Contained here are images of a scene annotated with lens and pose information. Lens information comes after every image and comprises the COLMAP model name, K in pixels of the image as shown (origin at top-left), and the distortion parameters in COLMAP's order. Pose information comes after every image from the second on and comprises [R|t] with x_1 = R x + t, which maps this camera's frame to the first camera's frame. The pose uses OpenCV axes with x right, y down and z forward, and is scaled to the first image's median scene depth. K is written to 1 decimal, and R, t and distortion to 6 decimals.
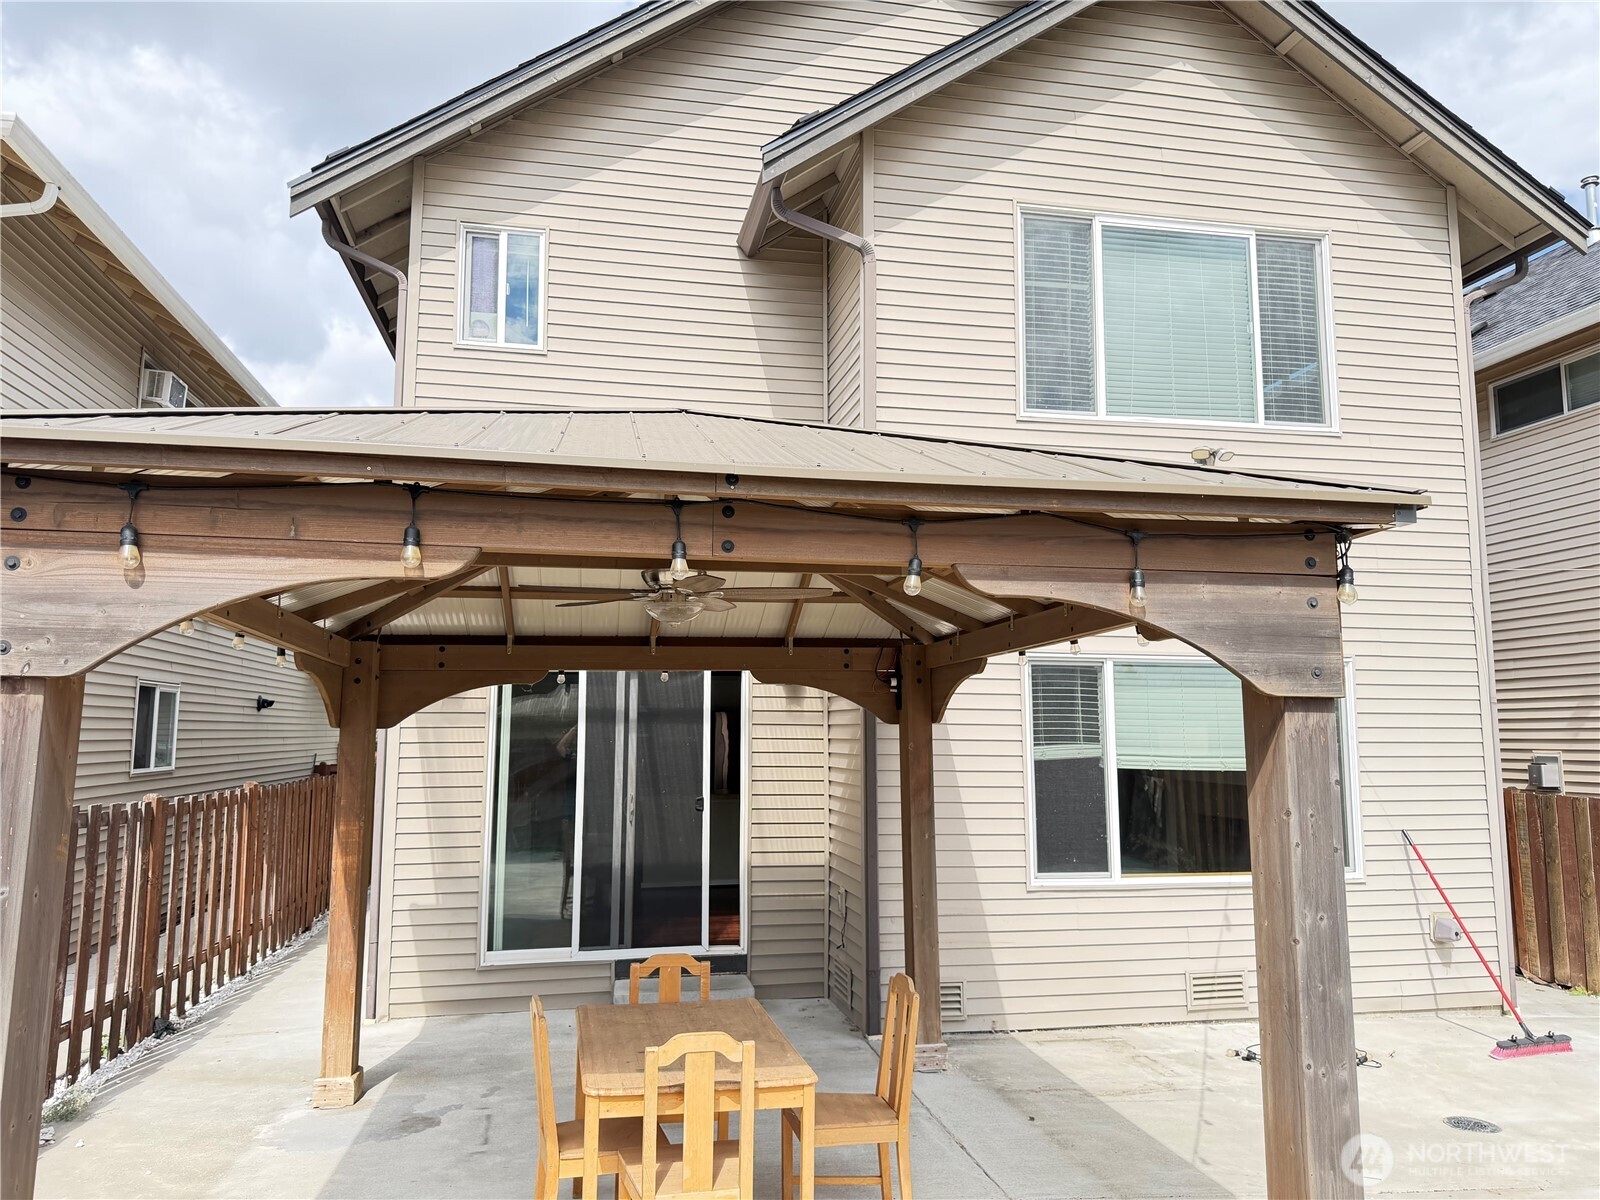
lens RADIAL K [[1122.2, 0, 787.9], [0, 1122.2, 602.2], [0, 0, 1]] dist [0.068457, -0.082526]
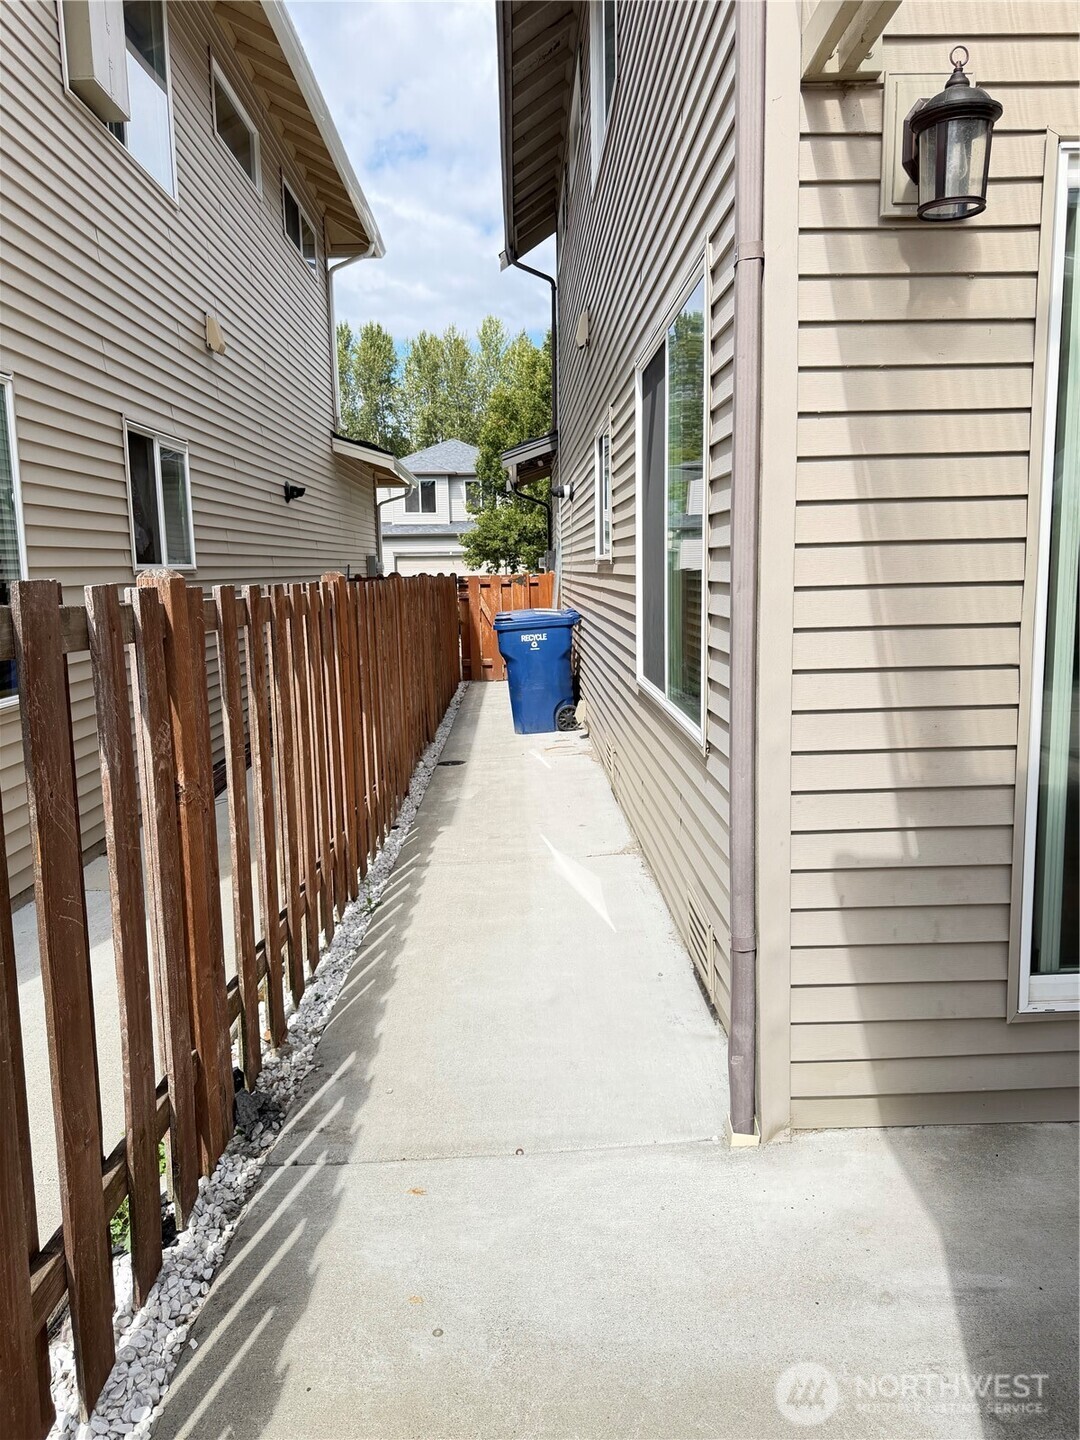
lens RADIAL K [[1010.0, 0, 548.7], [0, 1010.0, 708.5], [0, 0, 1]] dist [0.068457, -0.082526]
pose [[0.987811, 0.000047, -0.155658, -0.370554], [0.039618, 0.966993, 0.251706, 0.130315], [0.150532, -0.254805, 0.955204, 0.671190]]
